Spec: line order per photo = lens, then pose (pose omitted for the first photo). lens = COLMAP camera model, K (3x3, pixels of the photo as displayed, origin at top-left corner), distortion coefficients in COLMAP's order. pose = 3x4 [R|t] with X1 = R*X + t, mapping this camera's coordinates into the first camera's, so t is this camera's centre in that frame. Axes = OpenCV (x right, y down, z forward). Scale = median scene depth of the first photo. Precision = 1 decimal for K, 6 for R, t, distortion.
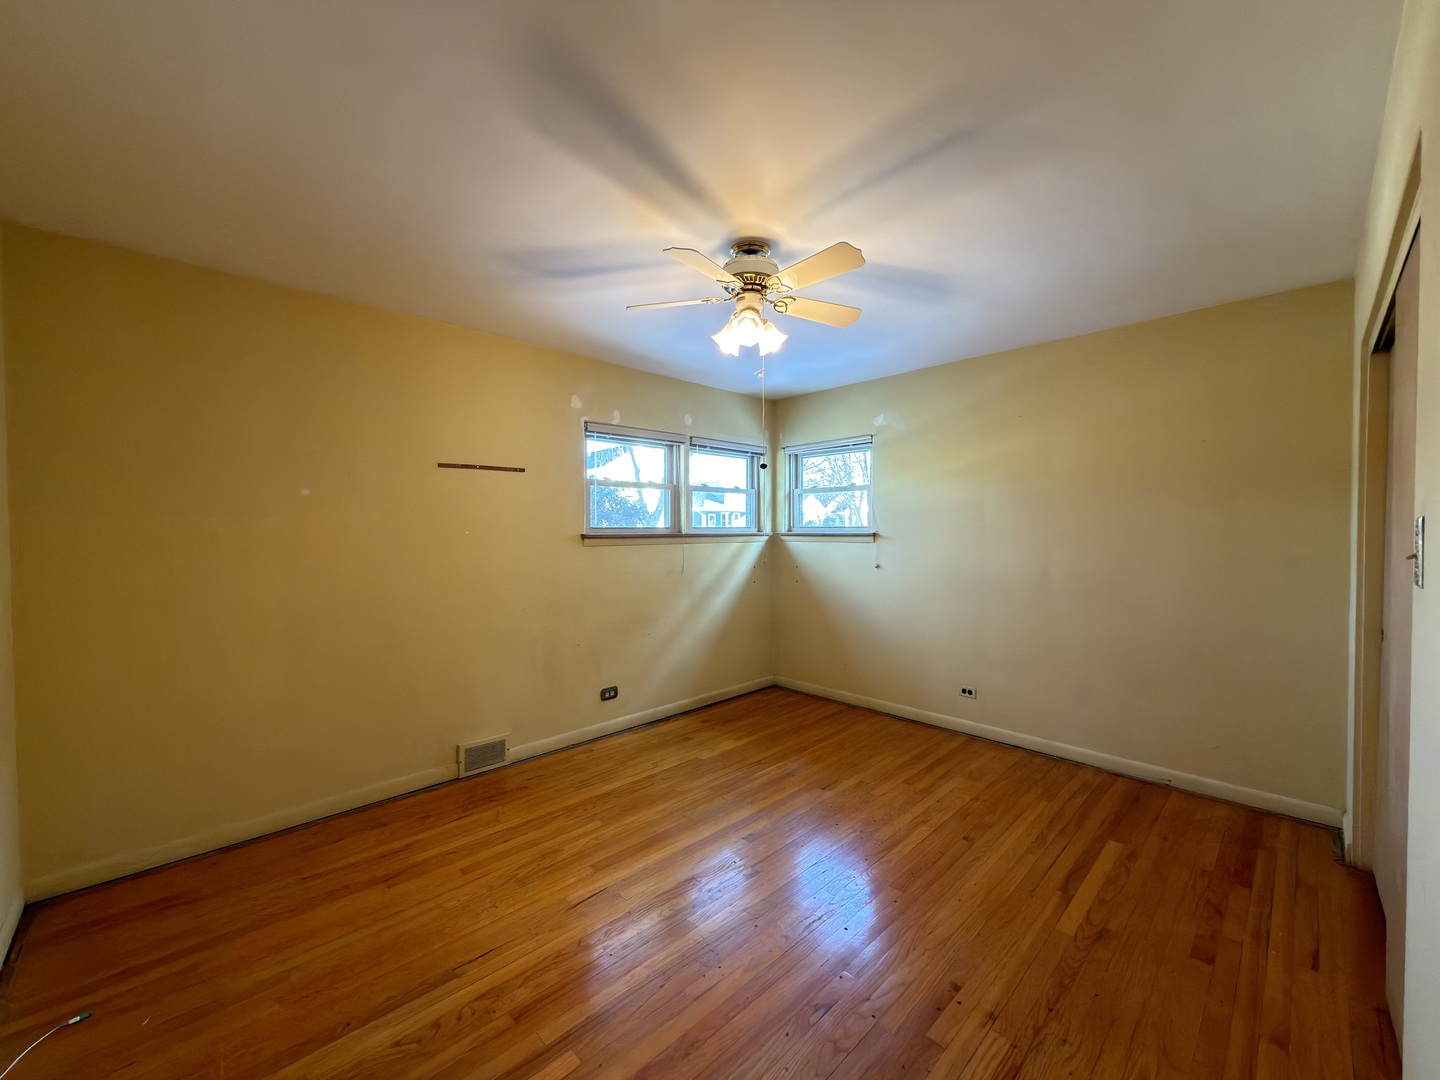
lens RADIAL K [[574.2, 0, 720.5], [0, 574.2, 537.0], [0, 0, 1]] dist [-0.000411, 0.001335]
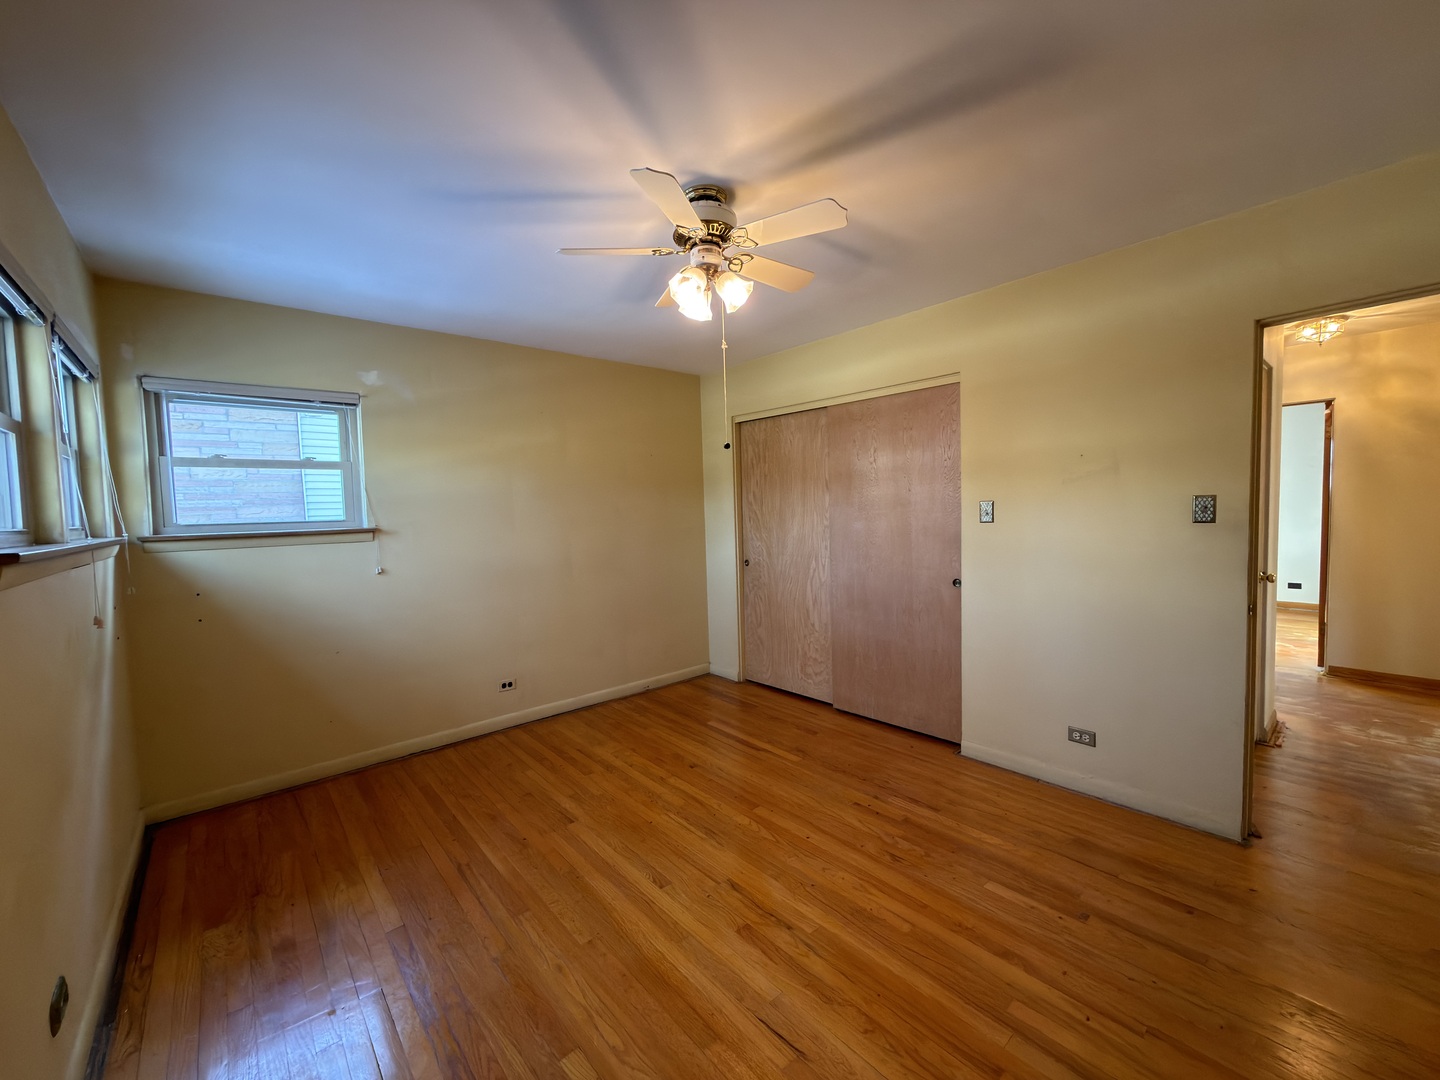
lens RADIAL K [[574.2, 0, 720.9], [0, 574.2, 539.6], [0, 0, 1]] dist [-0.000411, 0.001335]
pose [[0.049613, -0.054401, 0.997286, -0.533161], [0.040561, 0.997802, 0.052411, -0.015012], [-0.997945, 0.037850, 0.051710, 0.595362]]
